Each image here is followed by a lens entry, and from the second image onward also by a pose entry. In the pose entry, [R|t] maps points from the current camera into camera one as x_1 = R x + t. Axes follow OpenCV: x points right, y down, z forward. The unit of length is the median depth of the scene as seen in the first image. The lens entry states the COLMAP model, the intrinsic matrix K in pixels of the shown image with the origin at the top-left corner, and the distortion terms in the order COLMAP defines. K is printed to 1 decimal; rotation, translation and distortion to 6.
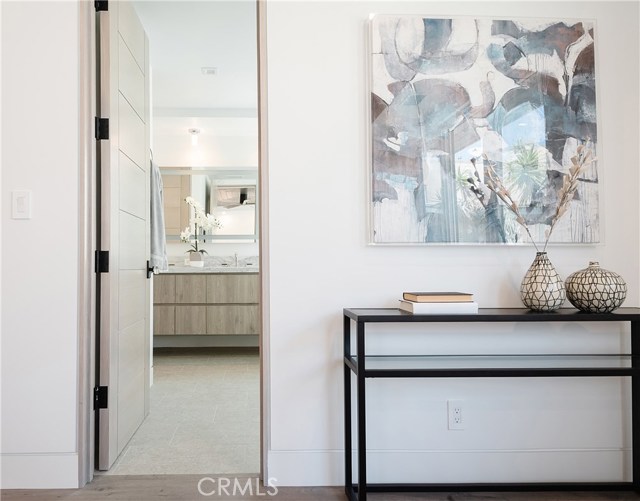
lens RADIAL K [[412.1, 0, 272.9], [0, 412.1, 253.2], [0, 0, 1]] dist [-0.000420, -0.004901]
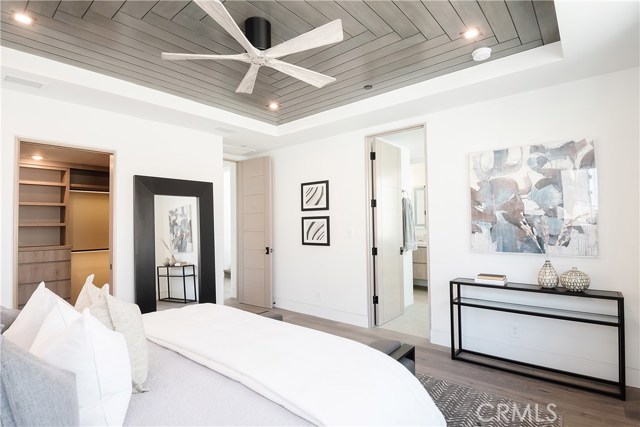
lens RADIAL K [[334.2, 0, 319.8], [0, 334.2, 214.1], [0, 0, 1]] dist [-0.007560, -0.001842]
pose [[0.750706, -0.029987, -0.659955, 0.843044], [0.050078, 0.998678, 0.011588, -0.298648], [0.658735, -0.041748, 0.751216, -0.986706]]
